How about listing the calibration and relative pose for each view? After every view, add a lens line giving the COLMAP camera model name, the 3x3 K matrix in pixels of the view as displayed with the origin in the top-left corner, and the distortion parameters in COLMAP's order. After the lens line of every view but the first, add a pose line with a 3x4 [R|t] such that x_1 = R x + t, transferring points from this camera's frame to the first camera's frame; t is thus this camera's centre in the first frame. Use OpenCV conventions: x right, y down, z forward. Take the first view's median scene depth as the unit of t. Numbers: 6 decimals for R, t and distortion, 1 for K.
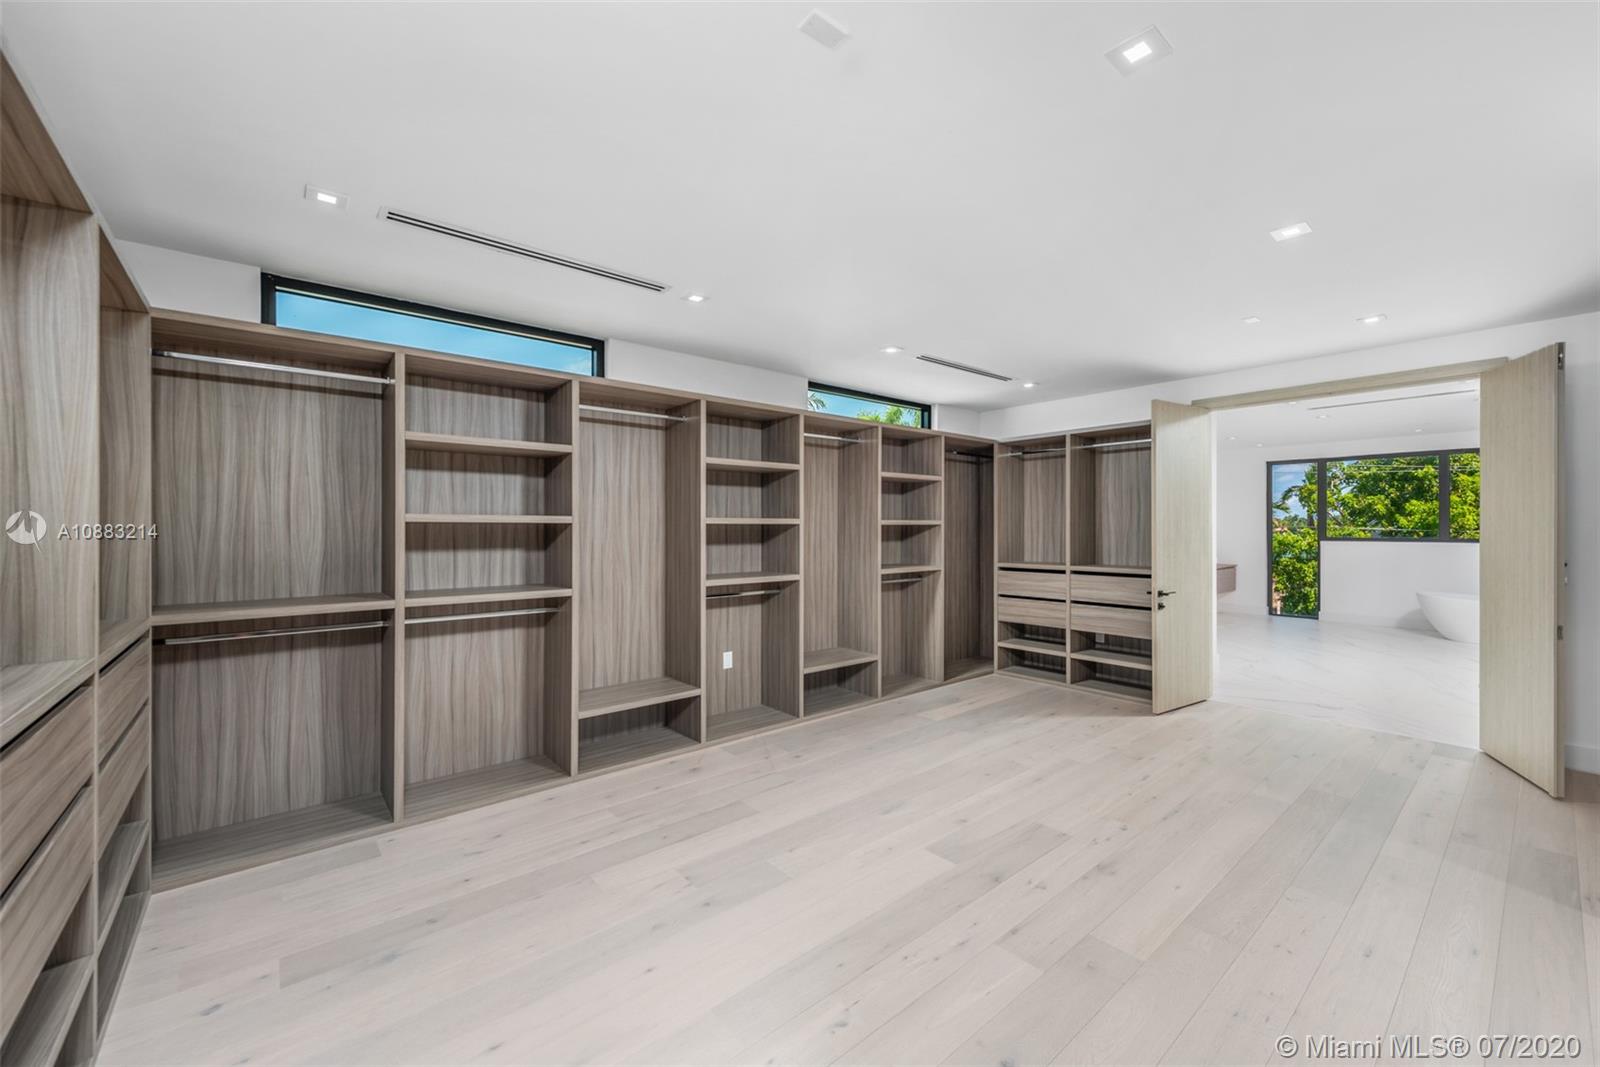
lens RADIAL K [[630.3, 0, 792.3], [0, 630.3, 531.0], [0, 0, 1]] dist [0.002408, 0.000091]
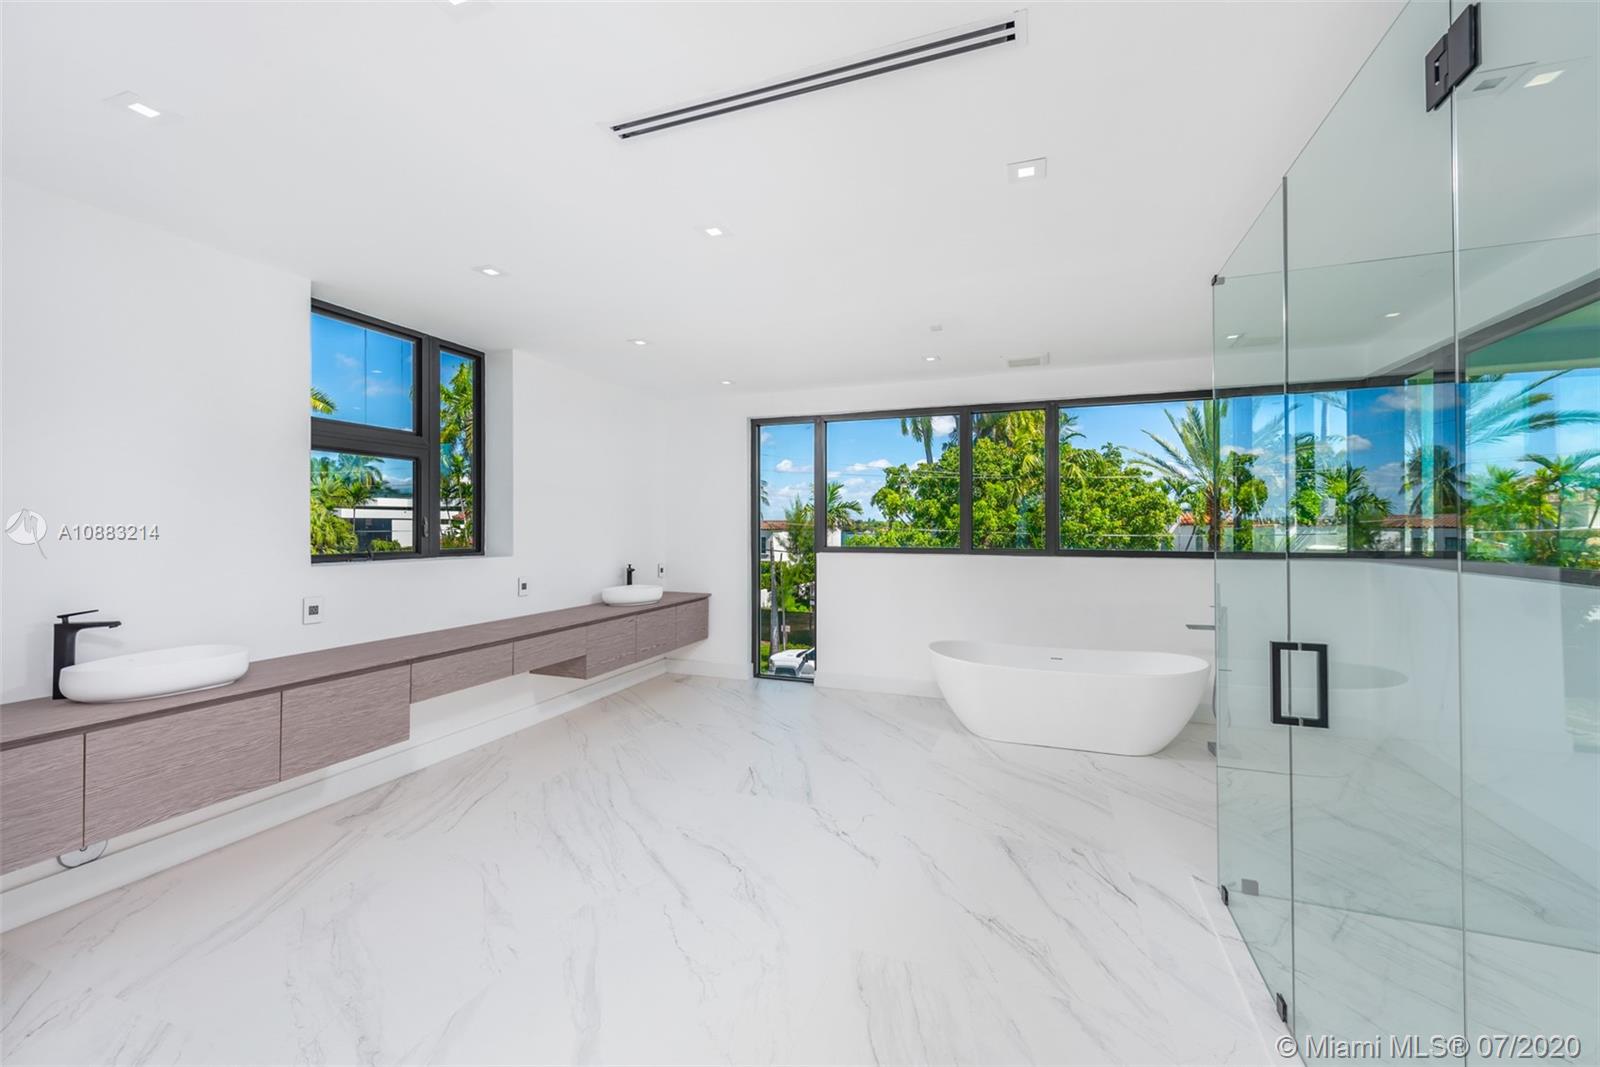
lens RADIAL K [[630.3, 0, 799.0], [0, 630.3, 531.0], [0, 0, 1]] dist [0.002408, 0.000091]
pose [[0.866871, 0.002186, 0.498528, 0.204880], [-0.002920, 0.999995, 0.000693, -0.002305], [-0.498524, -0.002056, 0.866874, 0.192088]]
